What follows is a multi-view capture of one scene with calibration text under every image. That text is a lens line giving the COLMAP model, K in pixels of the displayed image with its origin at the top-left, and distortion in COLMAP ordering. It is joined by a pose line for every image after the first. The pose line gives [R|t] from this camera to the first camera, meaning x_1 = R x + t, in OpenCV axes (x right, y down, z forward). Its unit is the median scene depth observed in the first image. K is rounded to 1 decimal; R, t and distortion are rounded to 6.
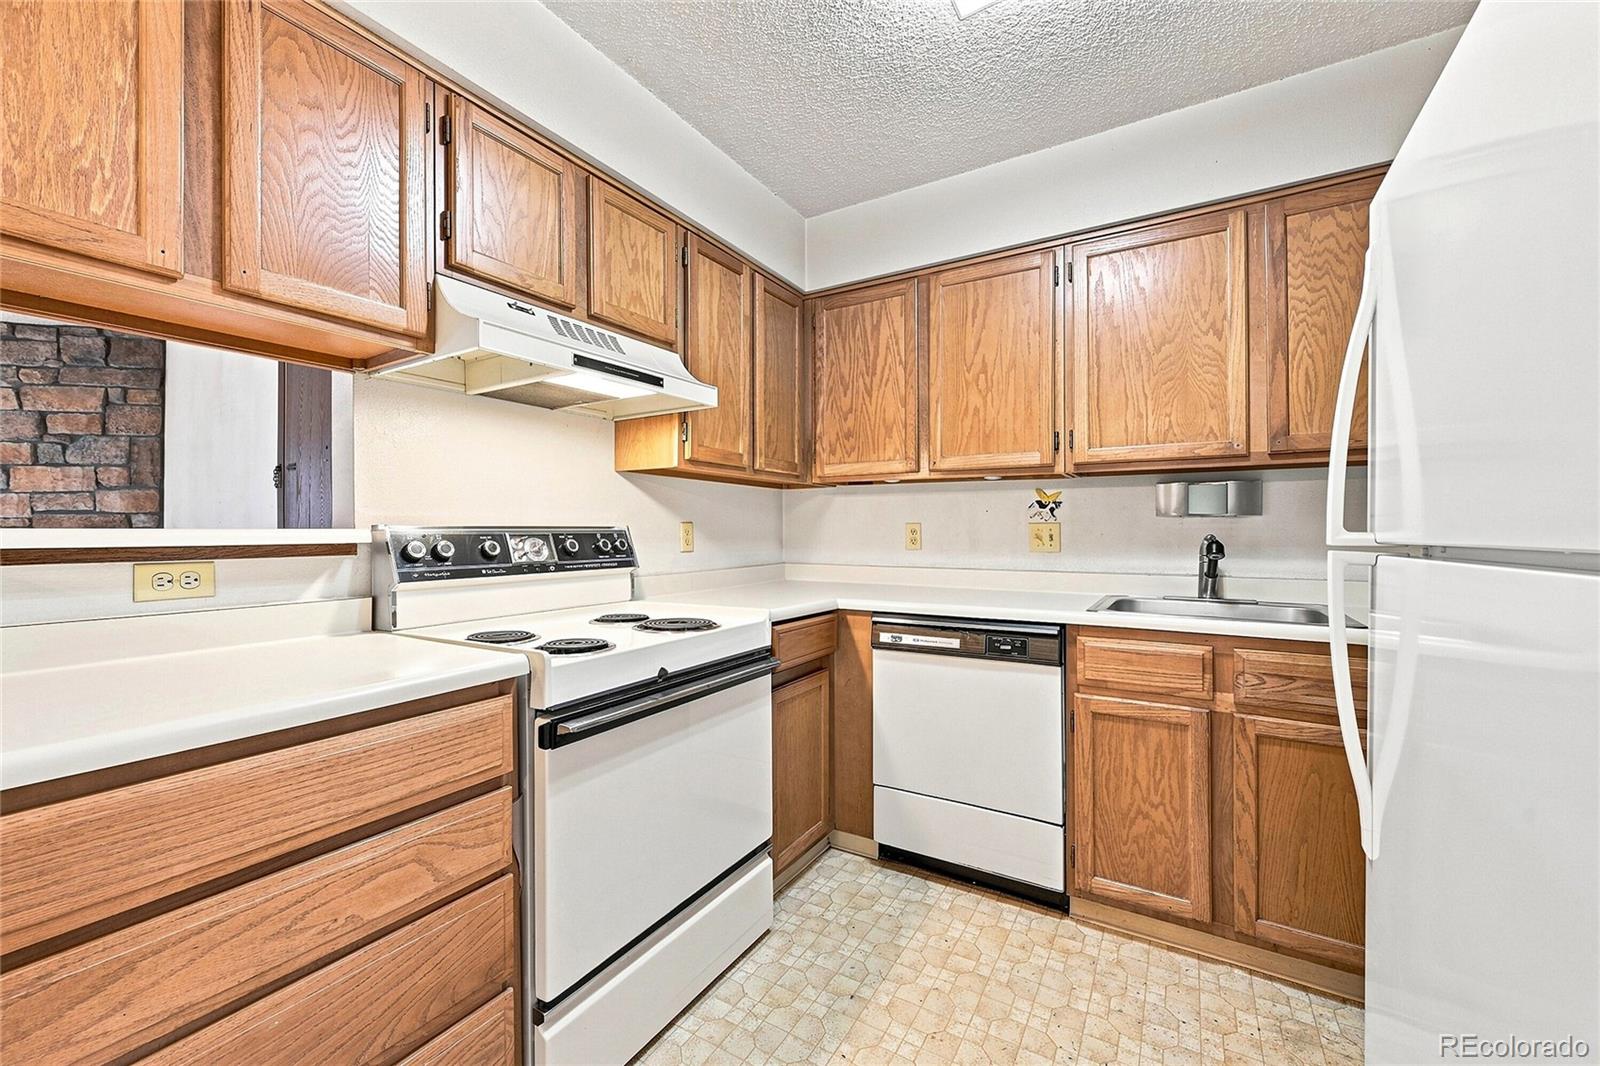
lens RADIAL K [[633.6, 0, 805.4], [0, 633.6, 520.8], [0, 0, 1]] dist [-0.000025, 0.000065]
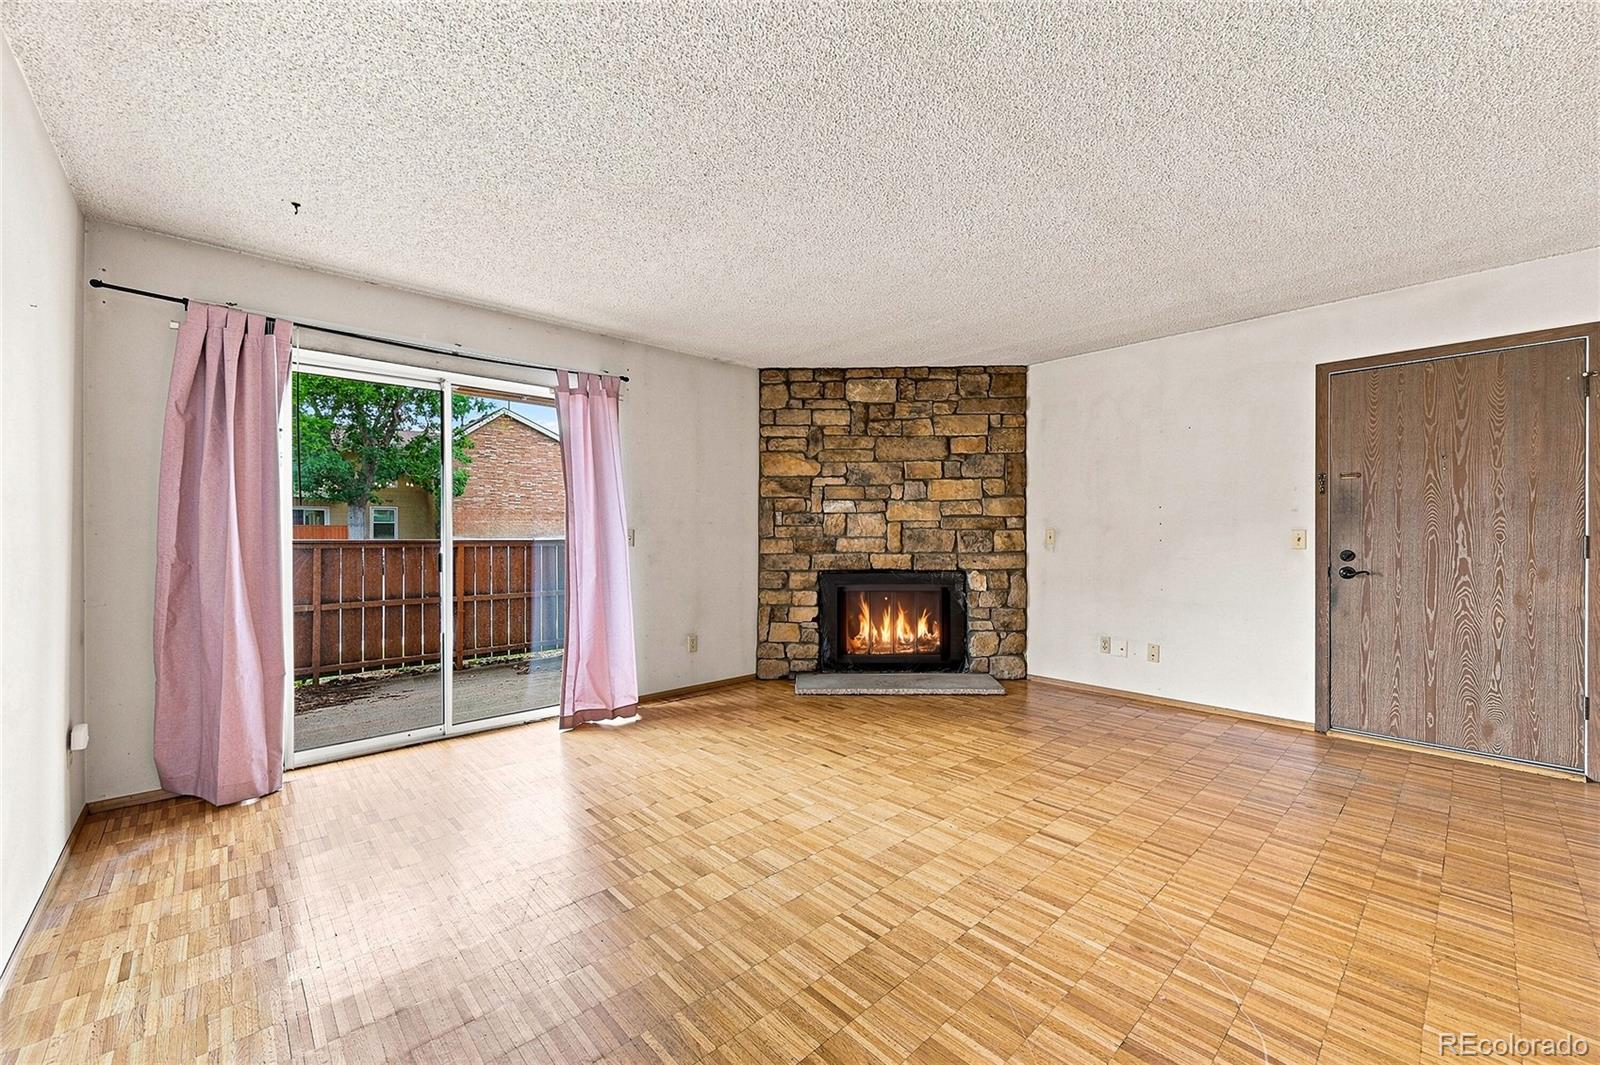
lens RADIAL K [[634.7, 0, 802.8], [0, 634.7, 536.2], [0, 0, 1]] dist [-0.000709, 0.000234]
pose [[0.961531, 0.002734, -0.274681, -2.319570], [0.003053, 0.999782, 0.020637, -0.001774], [0.274678, -0.020682, 0.961314, -0.599778]]
